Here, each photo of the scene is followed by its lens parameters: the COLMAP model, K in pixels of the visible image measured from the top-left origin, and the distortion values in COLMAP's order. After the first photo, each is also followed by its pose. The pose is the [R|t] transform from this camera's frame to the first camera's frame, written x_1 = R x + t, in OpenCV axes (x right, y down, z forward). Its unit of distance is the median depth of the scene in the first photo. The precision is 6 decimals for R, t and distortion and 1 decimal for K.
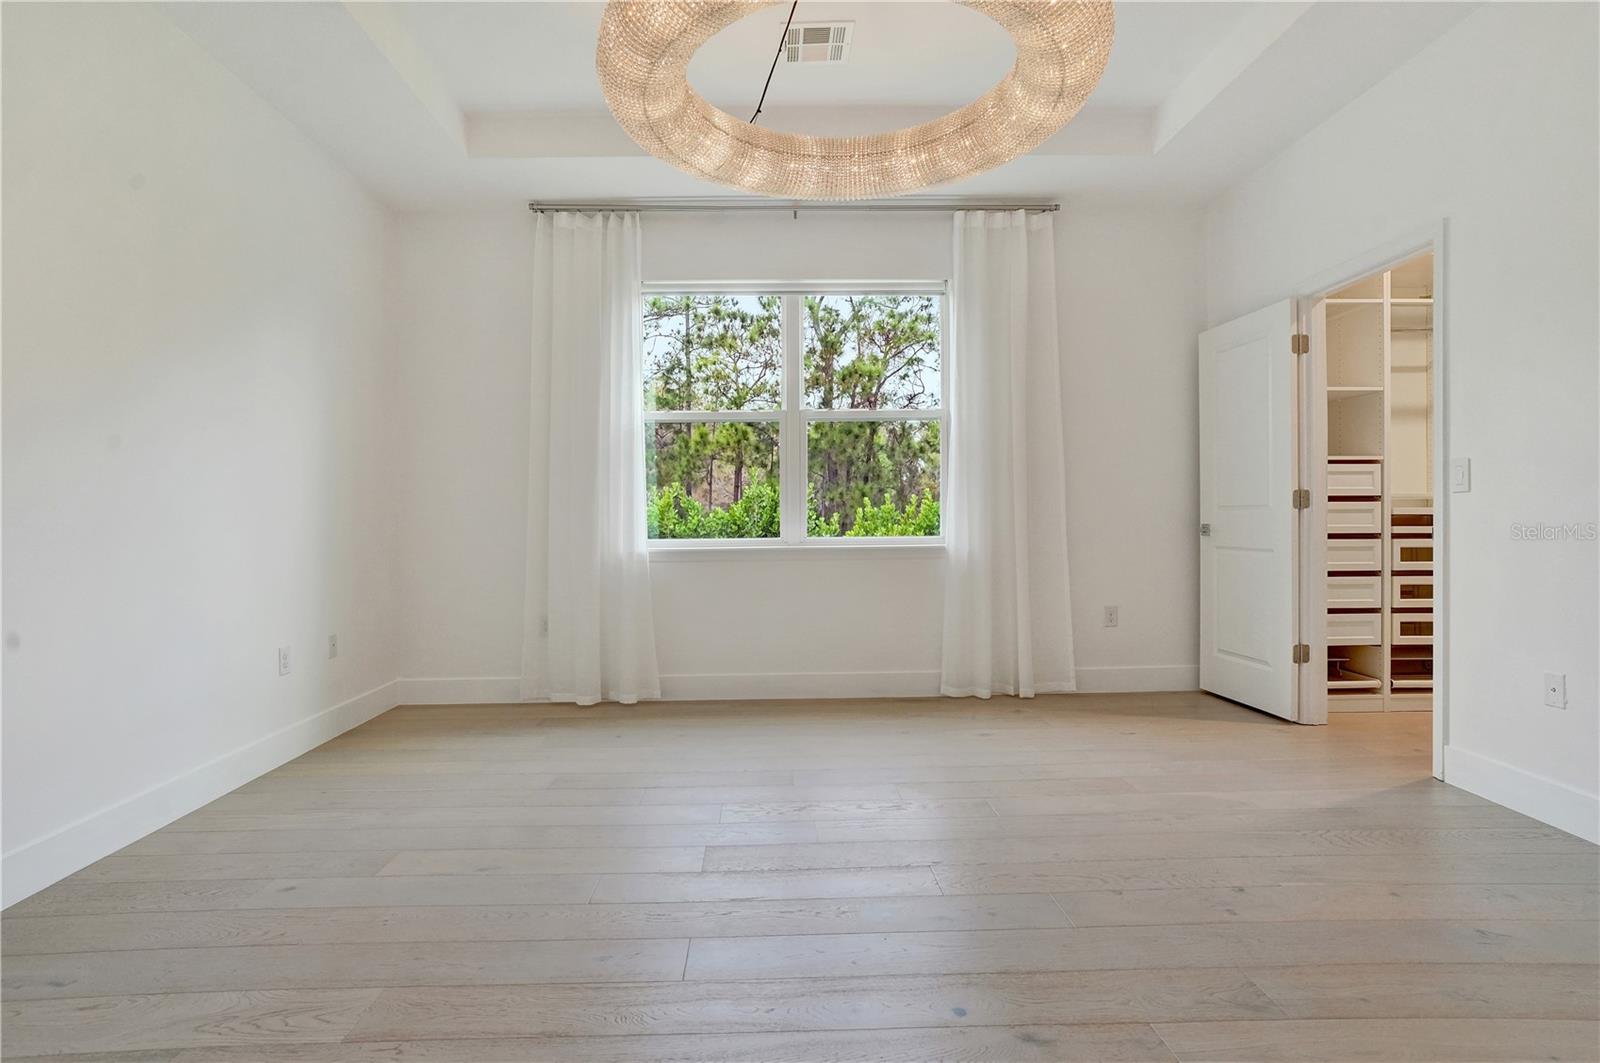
lens RADIAL K [[812.5, 0, 784.3], [0, 812.5, 504.4], [0, 0, 1]] dist [-0.075073, 0.028972]
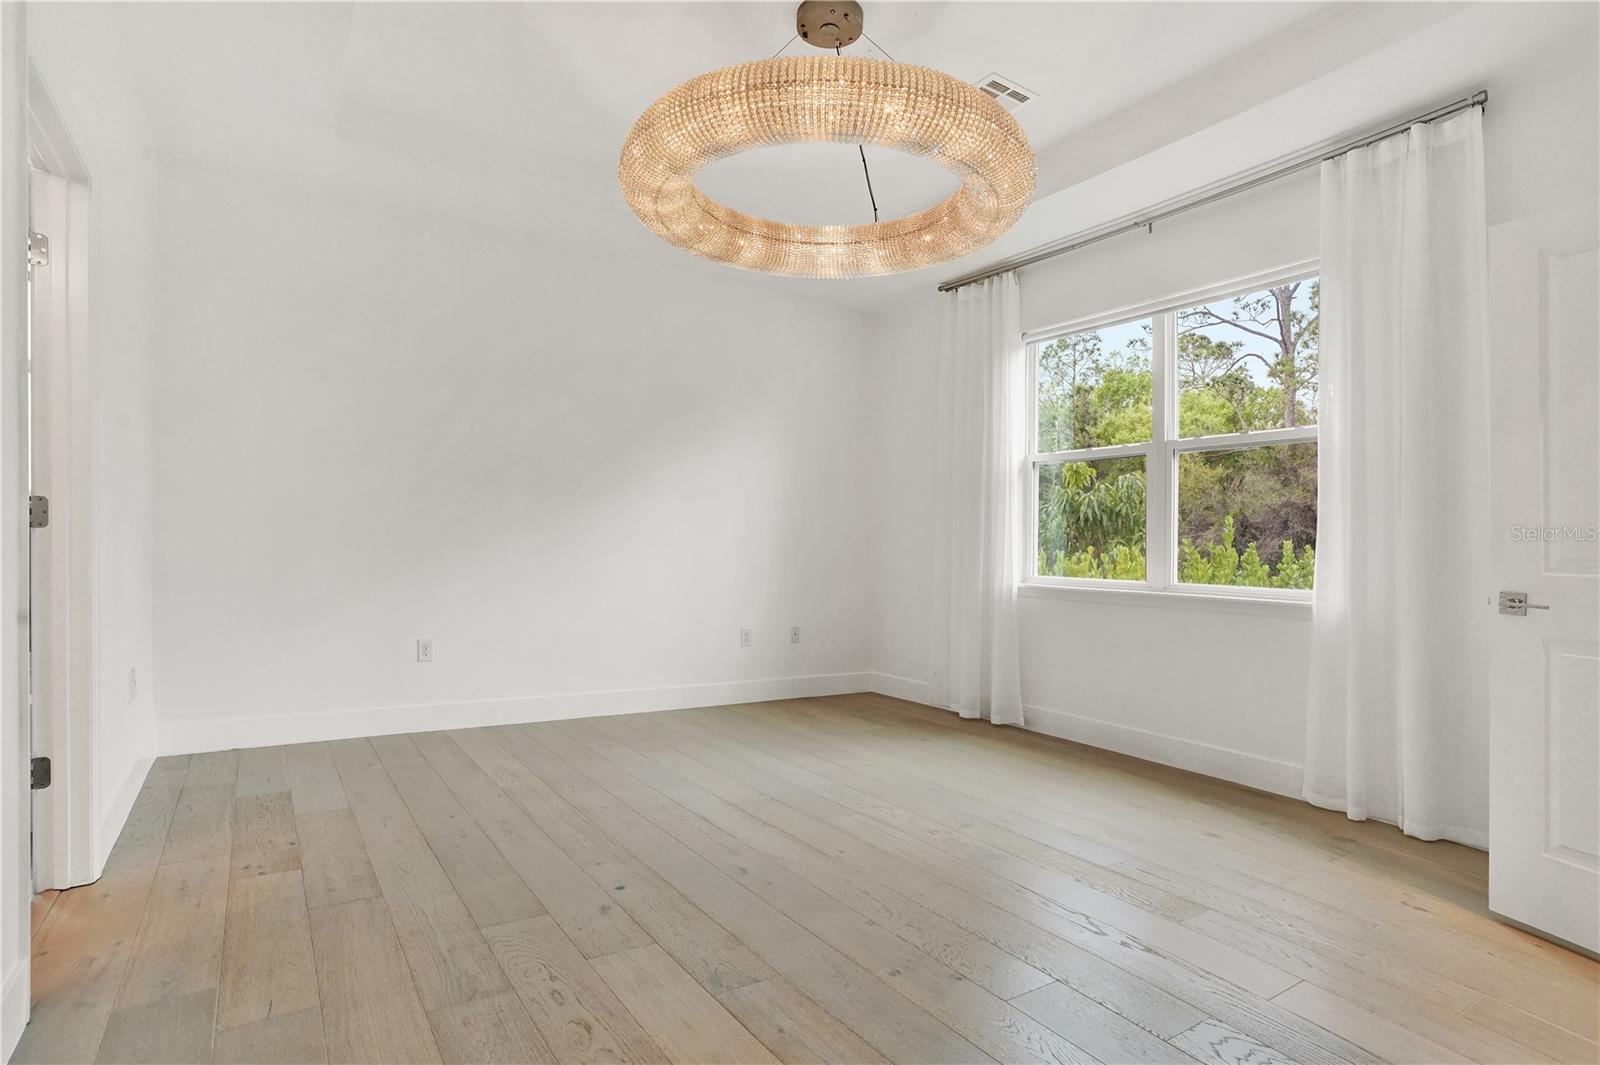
lens RADIAL K [[835.2, 0, 775.7], [0, 835.2, 518.8], [0, 0, 1]] dist [-0.020370, 0.008707]
pose [[0.517890, -0.004495, -0.855435, 0.614416], [-0.021172, 0.999613, -0.018070, -0.003231], [0.855185, 0.027469, 0.517594, 0.159489]]
